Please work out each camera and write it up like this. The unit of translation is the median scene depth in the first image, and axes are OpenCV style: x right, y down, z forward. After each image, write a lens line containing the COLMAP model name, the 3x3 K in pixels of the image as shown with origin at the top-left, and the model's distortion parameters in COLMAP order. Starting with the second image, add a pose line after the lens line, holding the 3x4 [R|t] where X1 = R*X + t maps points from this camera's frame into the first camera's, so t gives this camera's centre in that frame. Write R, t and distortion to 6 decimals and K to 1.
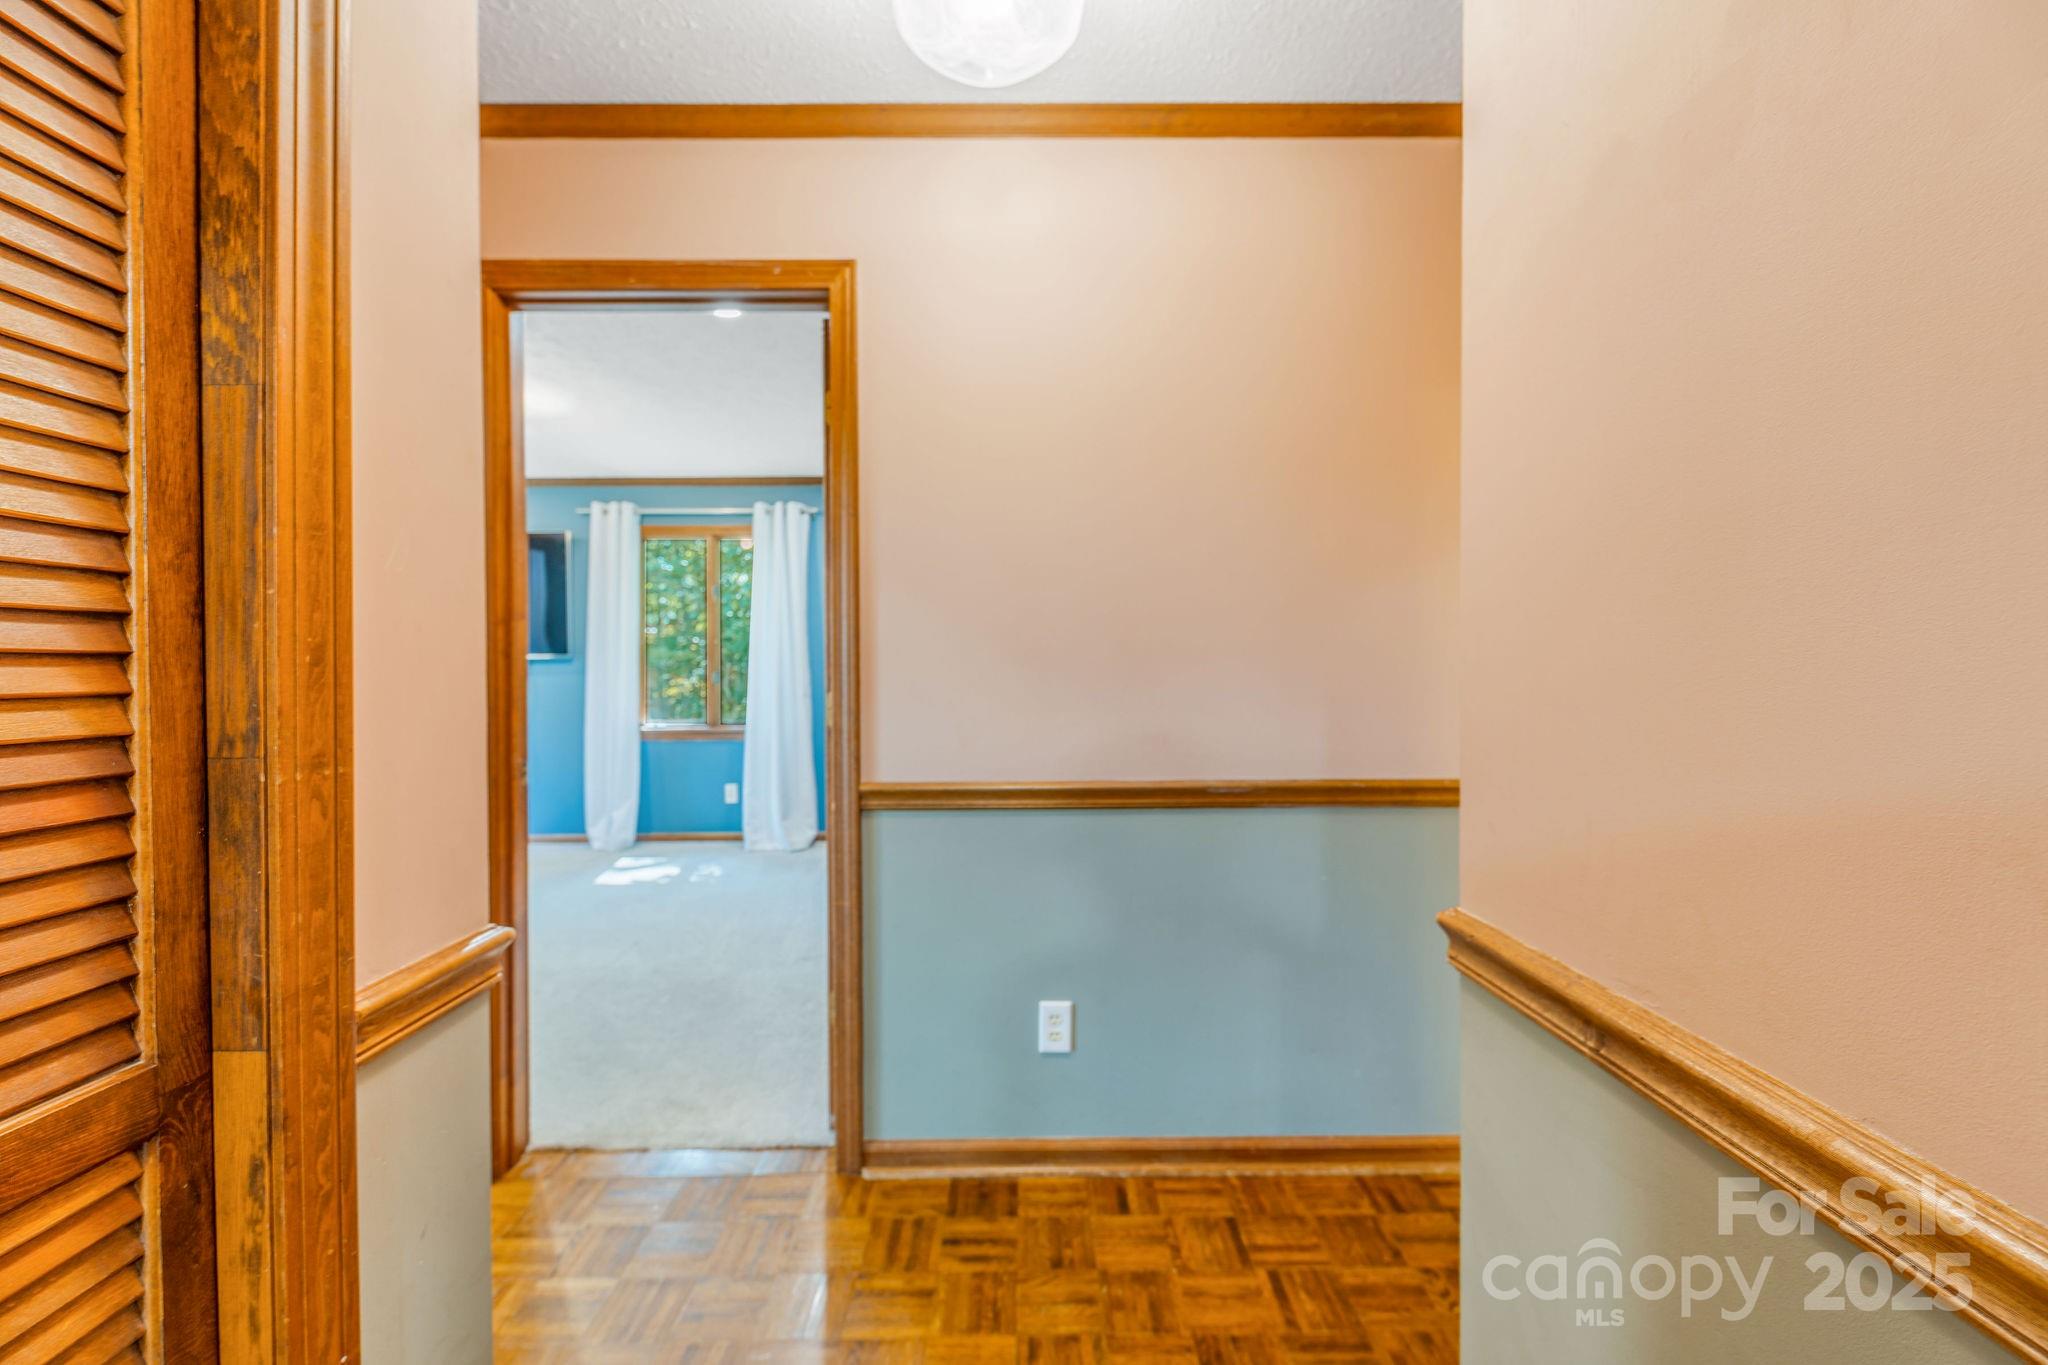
lens RADIAL K [[839.7, 0, 1025.9], [0, 839.7, 675.7], [0, 0, 1]] dist [0.000485, 0.000099]
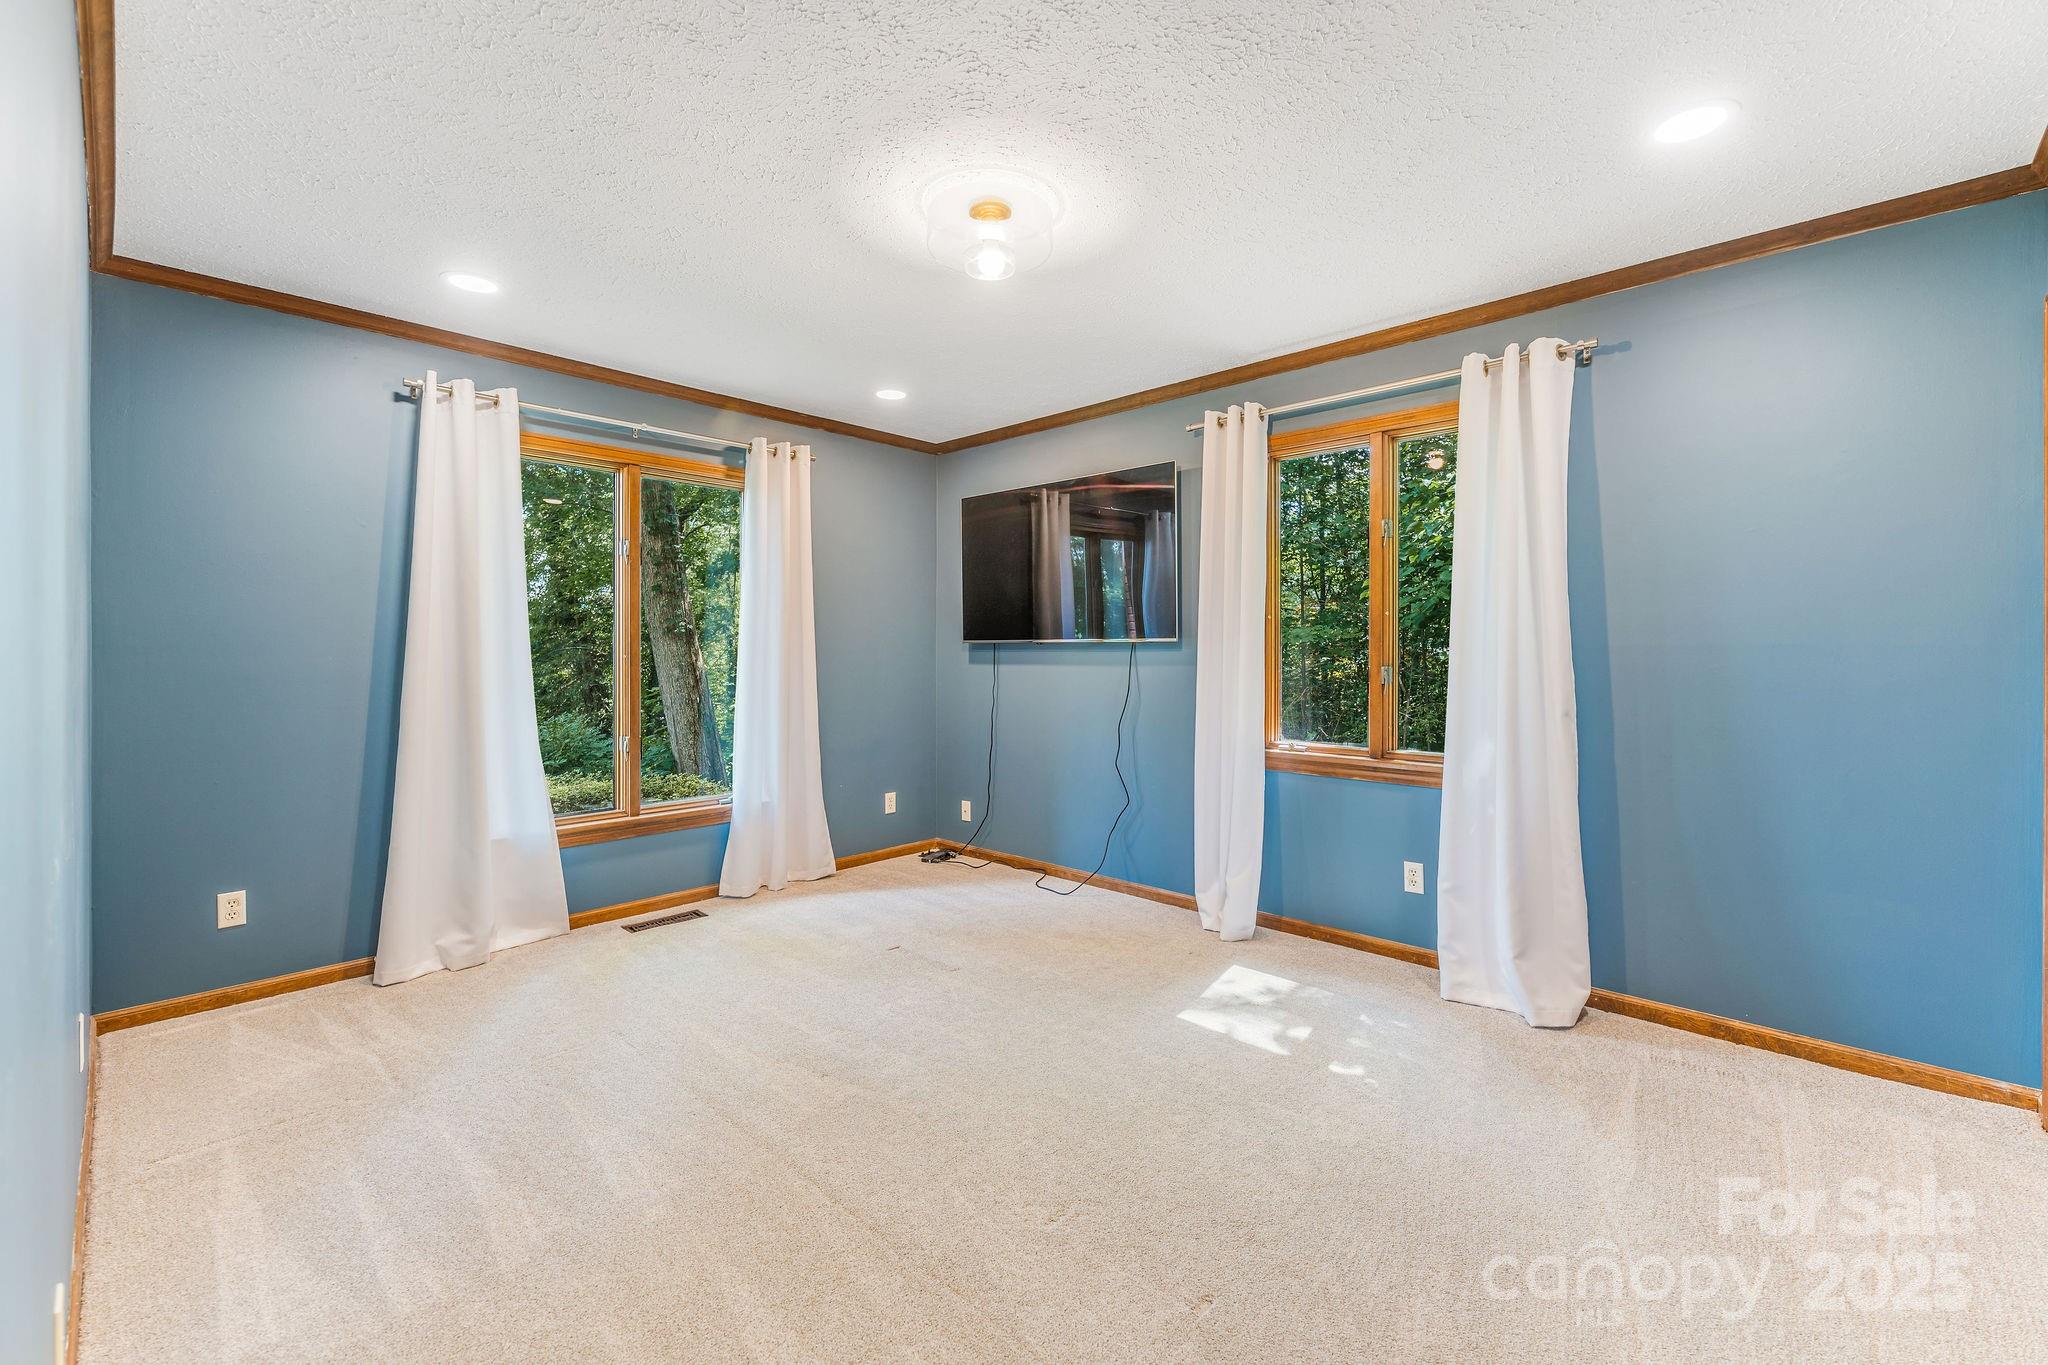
lens RADIAL K [[839.7, 0, 1042.3], [0, 839.7, 664.1], [0, 0, 1]] dist [0.000485, 0.000099]
pose [[0.738829, 0.010090, -0.673817, -0.154458], [-0.000370, 0.999894, 0.014566, -0.012989], [0.673893, -0.010512, 0.738754, 0.409870]]
